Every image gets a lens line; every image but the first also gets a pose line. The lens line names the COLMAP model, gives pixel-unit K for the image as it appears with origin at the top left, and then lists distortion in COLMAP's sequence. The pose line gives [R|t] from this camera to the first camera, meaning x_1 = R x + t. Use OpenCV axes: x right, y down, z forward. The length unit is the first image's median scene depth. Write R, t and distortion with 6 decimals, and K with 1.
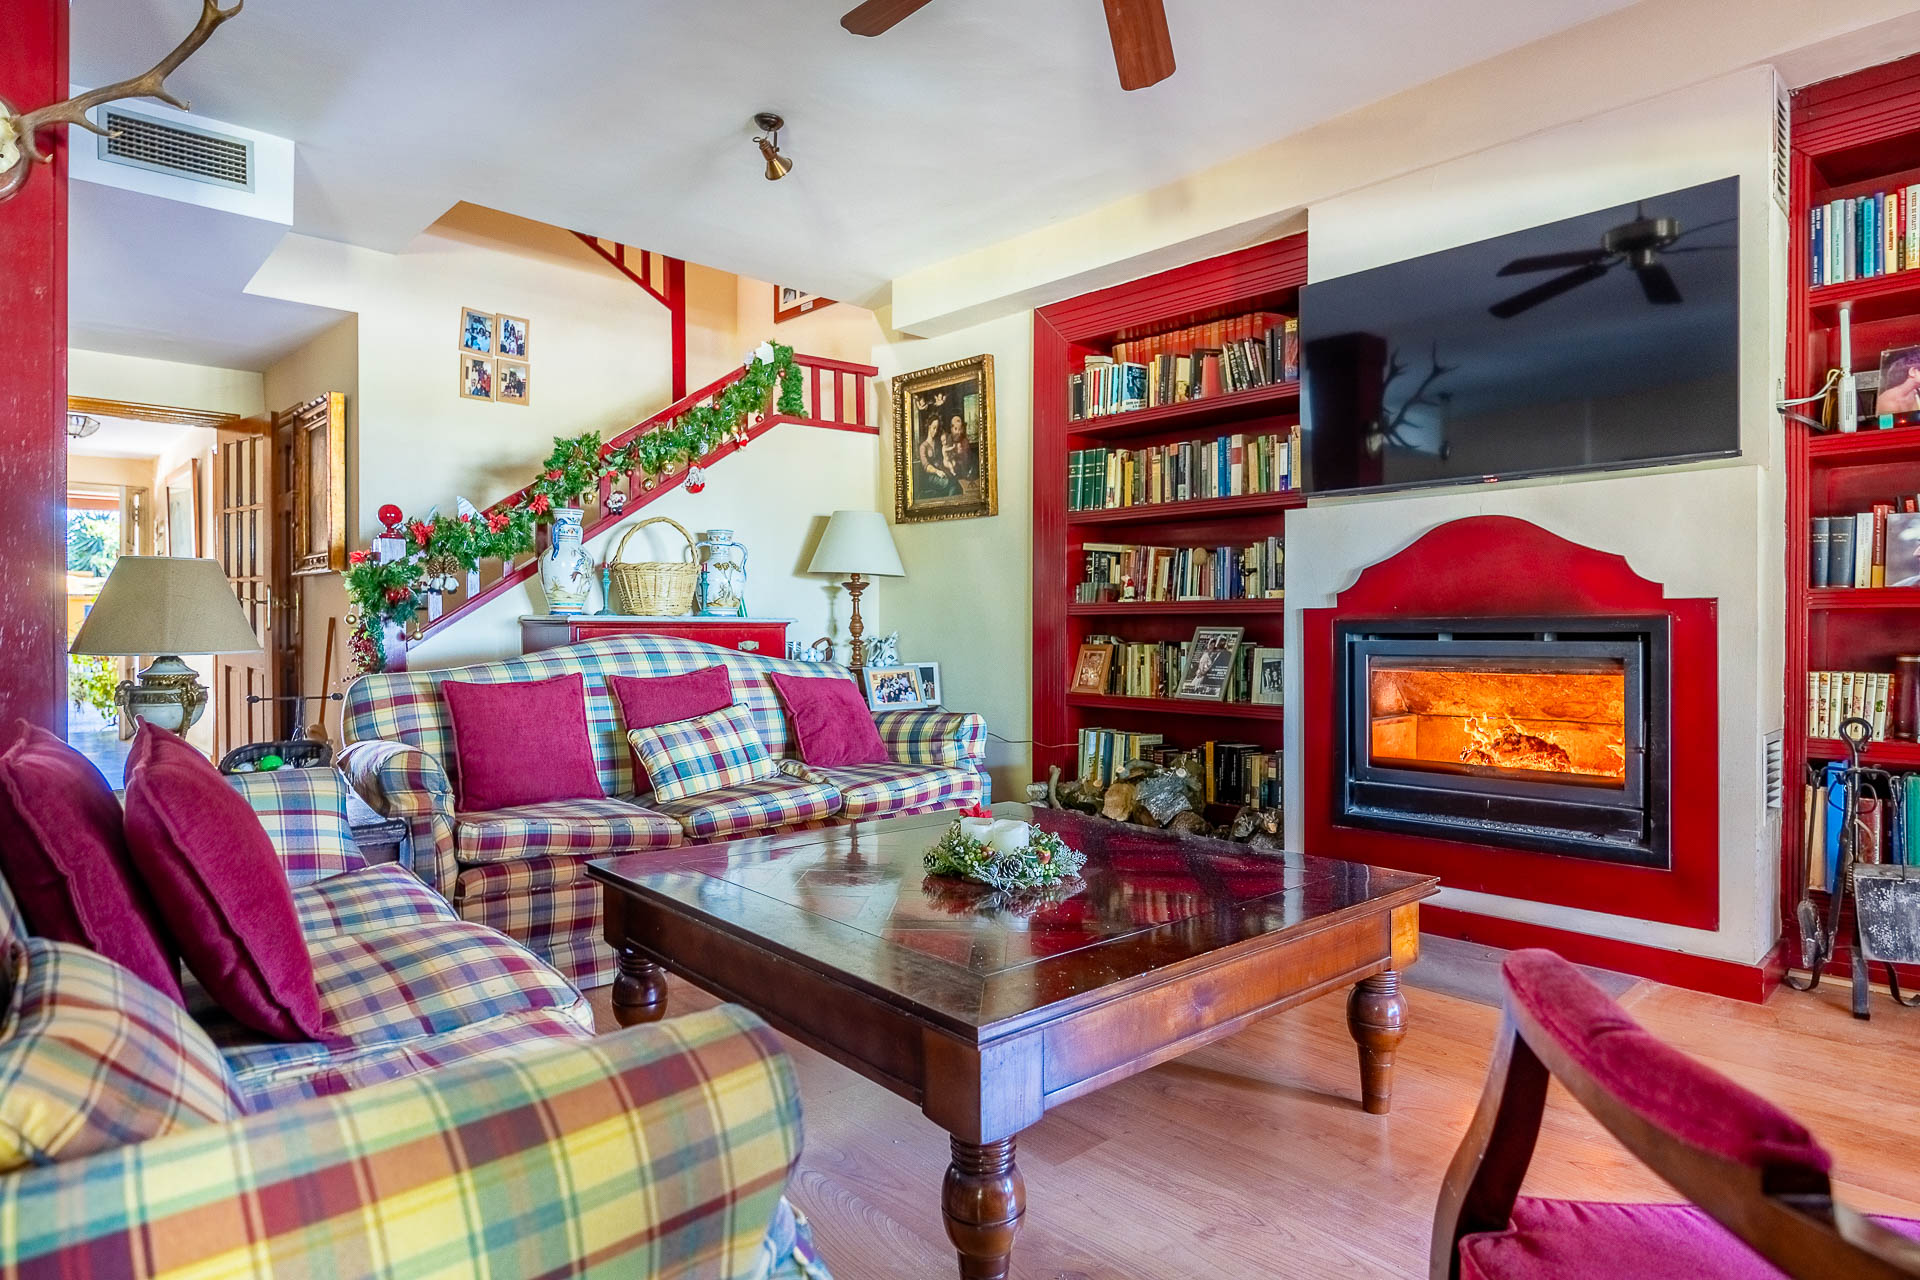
lens RADIAL K [[1085.7, 0, 953.3], [0, 1085.7, 637.3], [0, 0, 1]] dist [-0.004715, -0.001018]
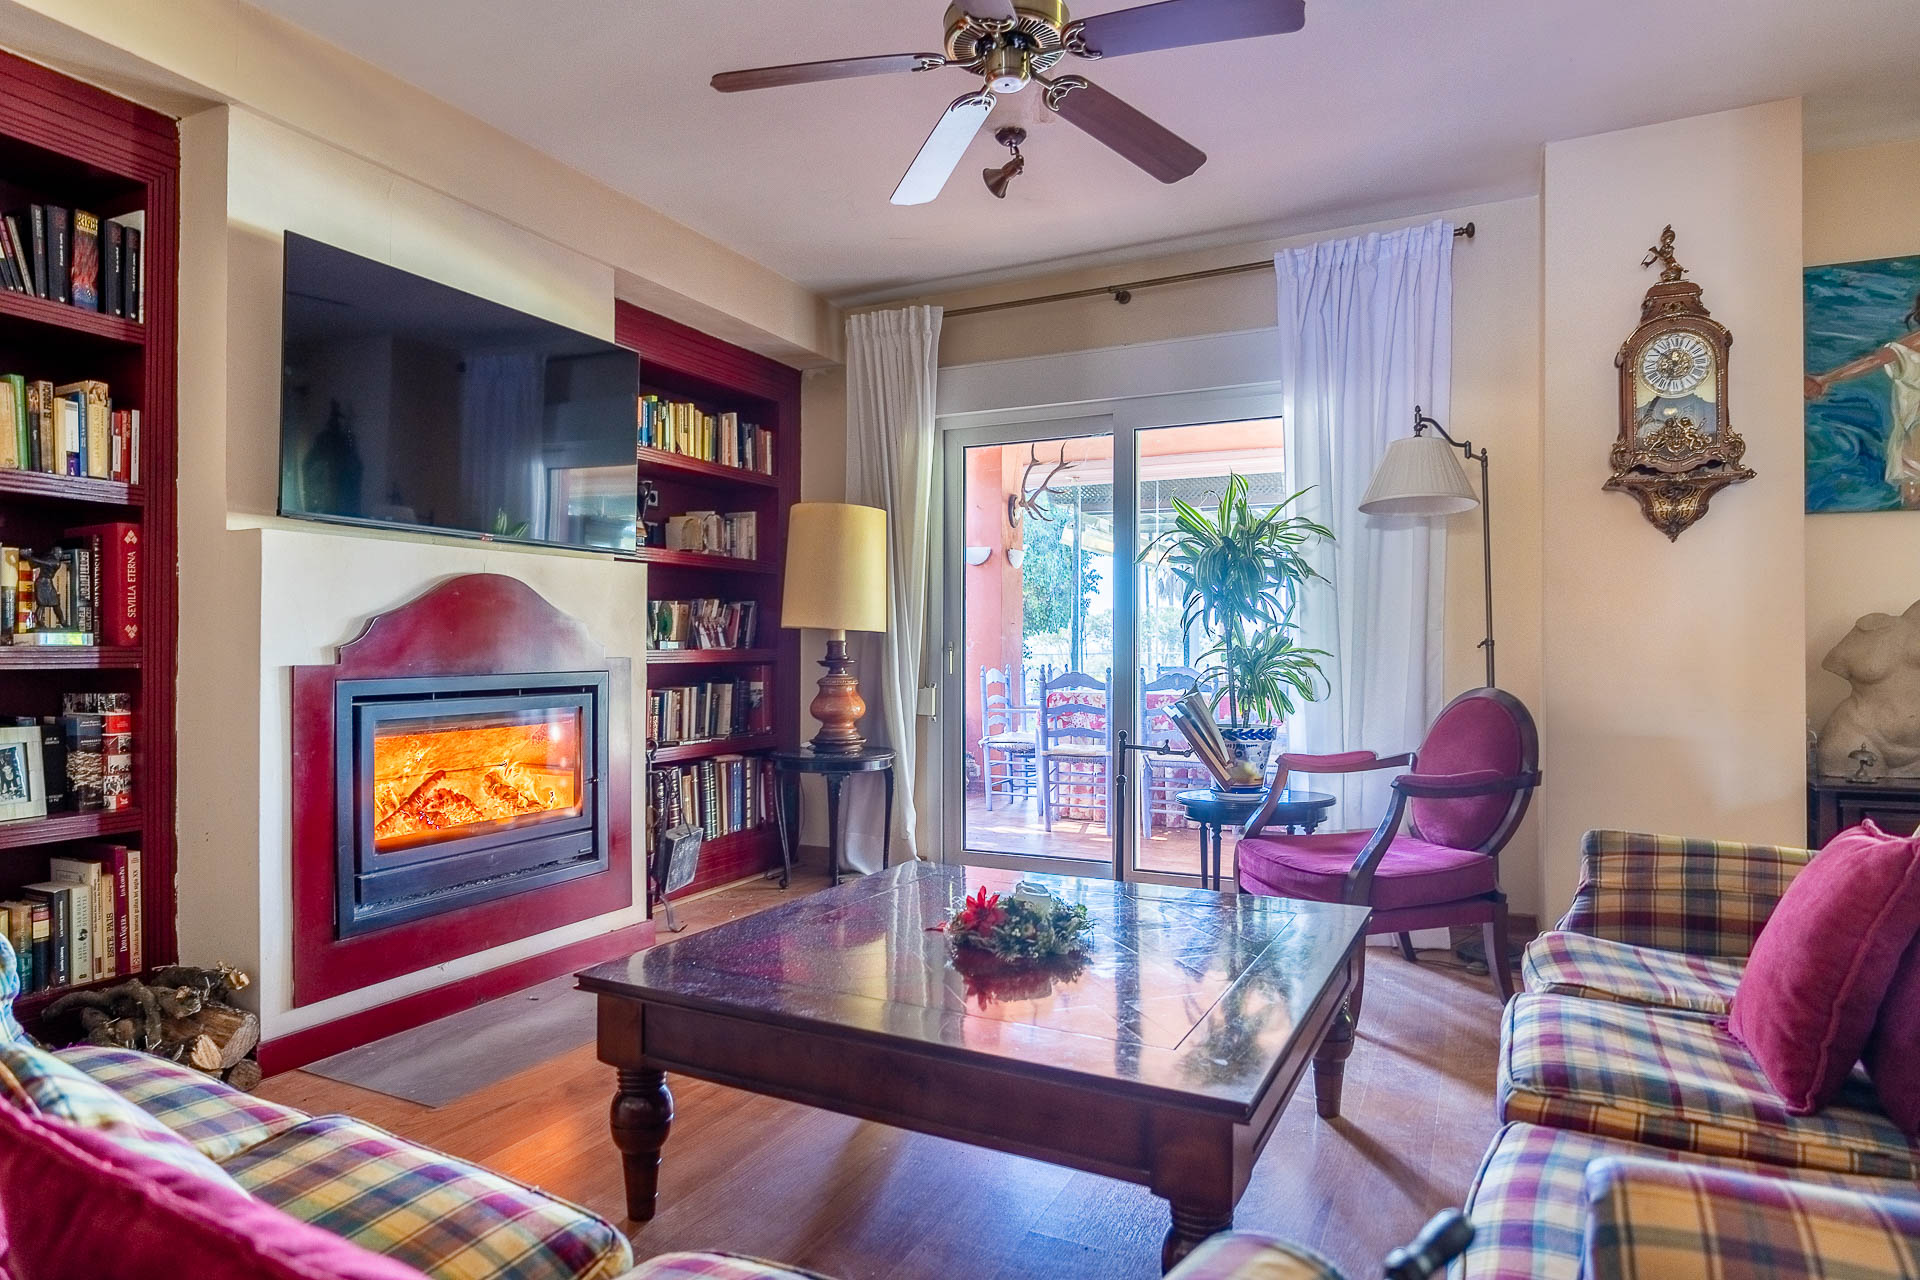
lens RADIAL K [[1085.7, 0, 945.7], [0, 1085.7, 653.3], [0, 0, 1]] dist [-0.004715, -0.001018]
pose [[-0.360658, -0.001430, 0.932697, -0.557354], [0.008993, 0.999947, 0.005011, -0.036677], [-0.932655, 0.010195, -0.360626, 0.898099]]
